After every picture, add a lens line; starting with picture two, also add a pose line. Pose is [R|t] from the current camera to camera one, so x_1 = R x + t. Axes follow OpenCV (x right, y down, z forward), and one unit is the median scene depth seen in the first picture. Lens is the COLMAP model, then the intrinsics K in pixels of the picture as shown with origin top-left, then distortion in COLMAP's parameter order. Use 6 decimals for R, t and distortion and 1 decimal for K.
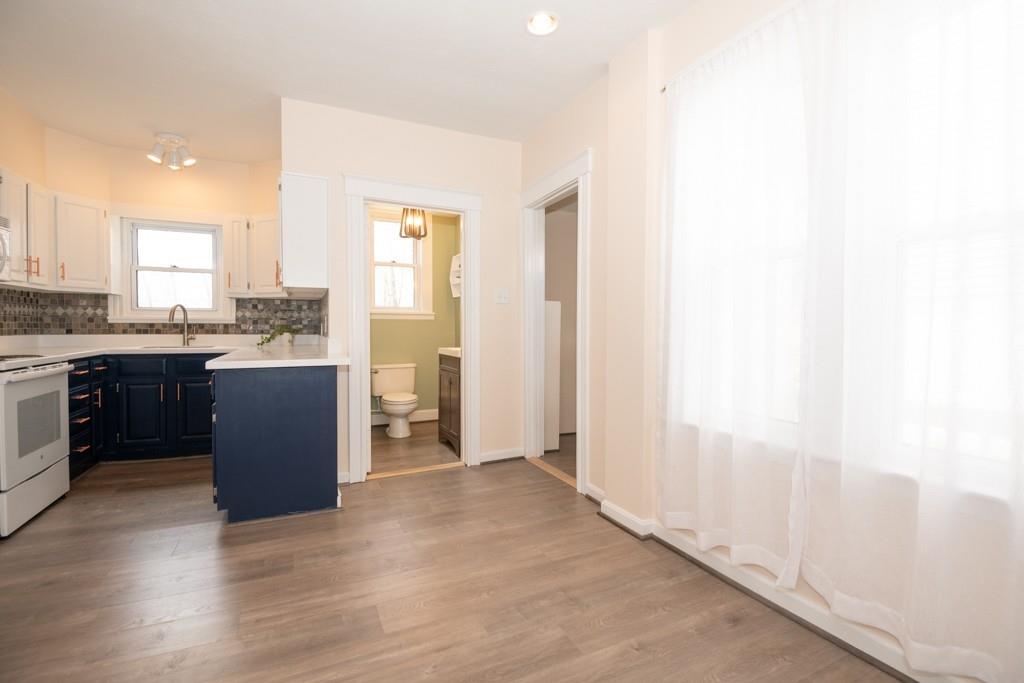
lens RADIAL K [[468.4, 0, 512.0], [0, 468.4, 341.5], [0, 0, 1]] dist [-0.000236, -0.011045]
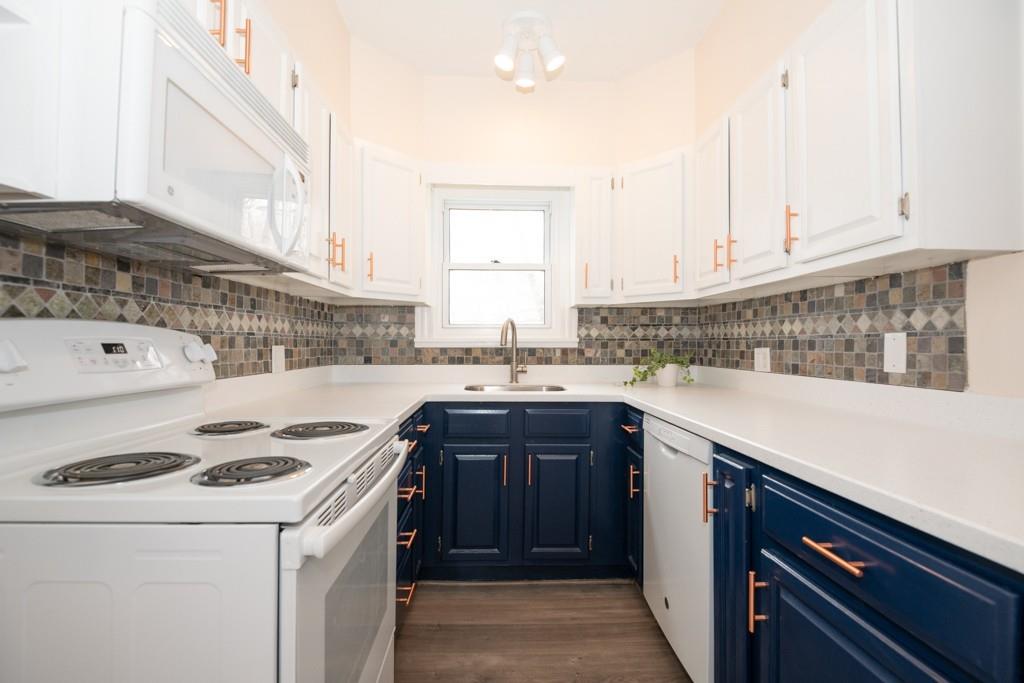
lens RADIAL K [[465.1, 0, 512.0], [0, 465.1, 341.5], [0, 0, 1]] dist [0.018385, -0.021727]
pose [[0.924588, -0.005729, -0.380925, -0.486724], [-0.008599, 0.999318, -0.035903, -0.026255], [0.380871, 0.036471, 0.923909, 0.436462]]
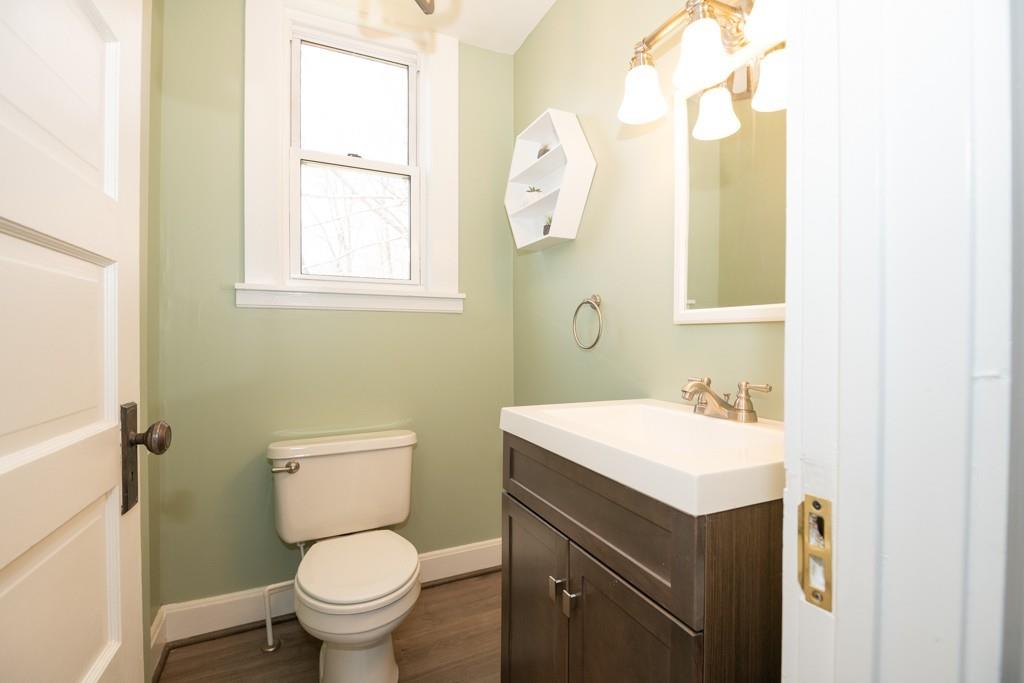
lens RADIAL K [[465.1, 0, 512.0], [0, 465.1, 341.5], [0, 0, 1]] dist [0.018385, -0.021727]
pose [[0.999967, -0.005543, -0.005898, -0.162352], [0.005411, 0.999741, -0.022096, -0.018087], [0.006019, 0.022064, 0.999738, 0.814836]]
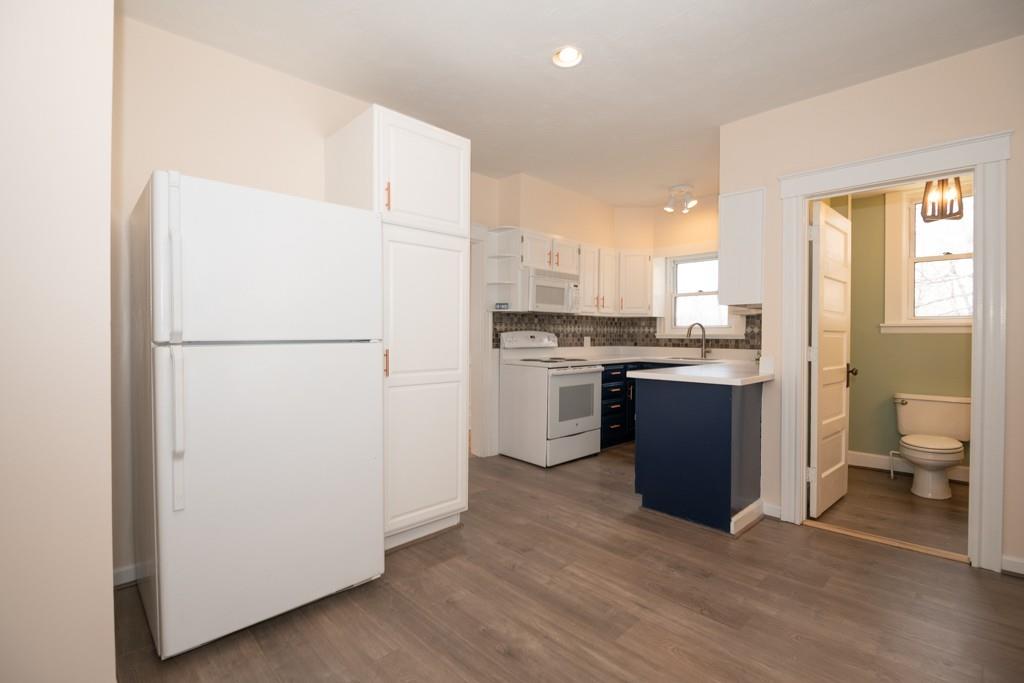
lens RADIAL K [[465.1, 0, 512.0], [0, 465.1, 341.5], [0, 0, 1]] dist [0.018385, -0.021727]
pose [[0.324755, 0.009685, -0.945749, 0.266744], [-0.033095, 0.999452, -0.001130, -0.015710], [0.945219, 0.031667, 0.324898, 0.175048]]
